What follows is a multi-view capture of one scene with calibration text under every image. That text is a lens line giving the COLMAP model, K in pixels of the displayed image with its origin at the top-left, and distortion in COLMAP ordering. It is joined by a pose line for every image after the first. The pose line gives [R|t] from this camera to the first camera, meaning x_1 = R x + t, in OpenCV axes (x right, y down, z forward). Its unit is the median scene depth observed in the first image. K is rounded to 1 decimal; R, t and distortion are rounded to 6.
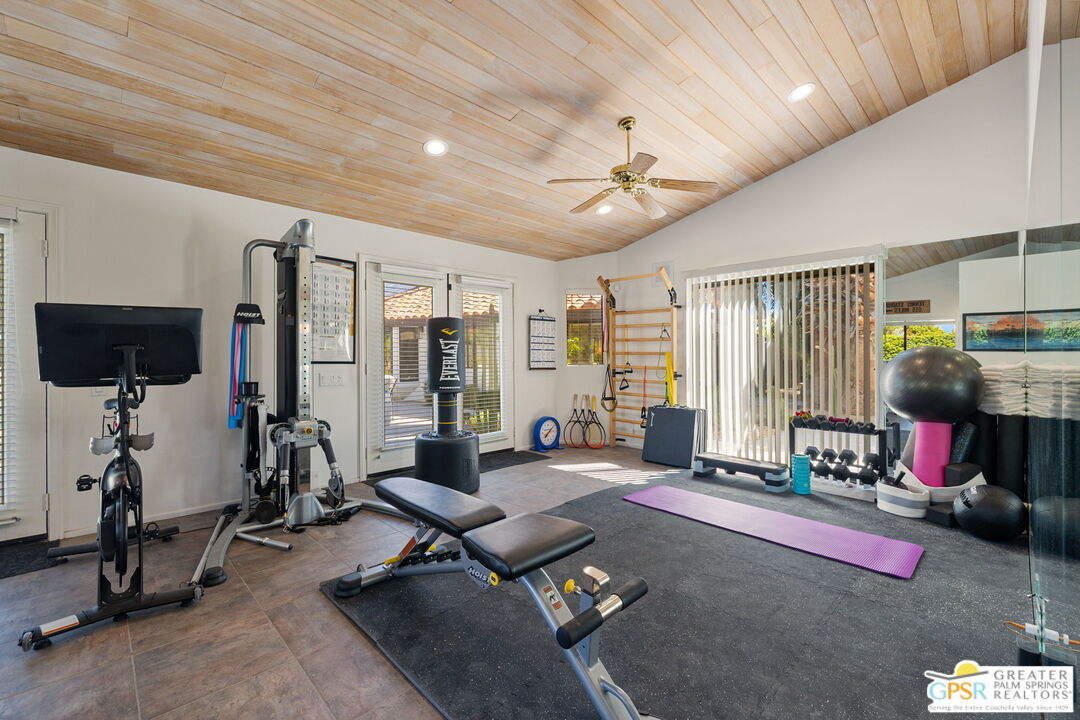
lens RADIAL K [[459.0, 0, 539.1], [0, 459.0, 352.9], [0, 0, 1]] dist [0.000631, 0.000015]
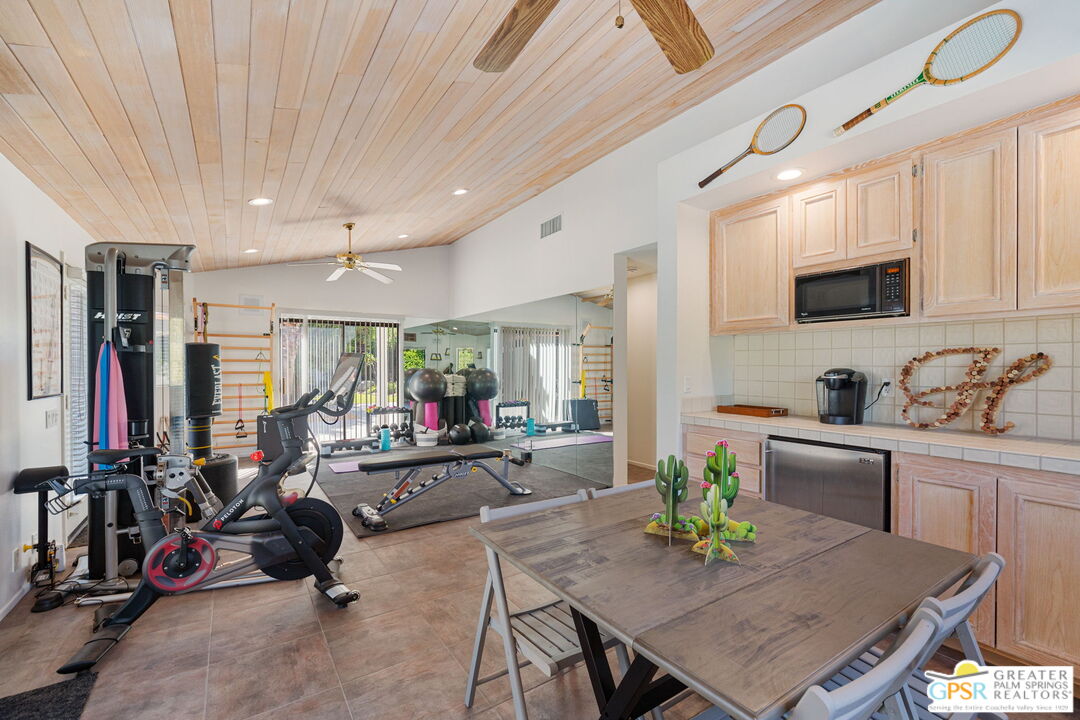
lens RADIAL K [[459.0, 0, 538.6], [0, 459.0, 364.4], [0, 0, 1]] dist [0.000631, 0.000015]
pose [[0.186287, -0.002579, 0.982492, -1.157110], [-0.003602, 0.999988, 0.003307, -0.039576], [-0.982489, -0.004155, 0.186275, 0.085867]]
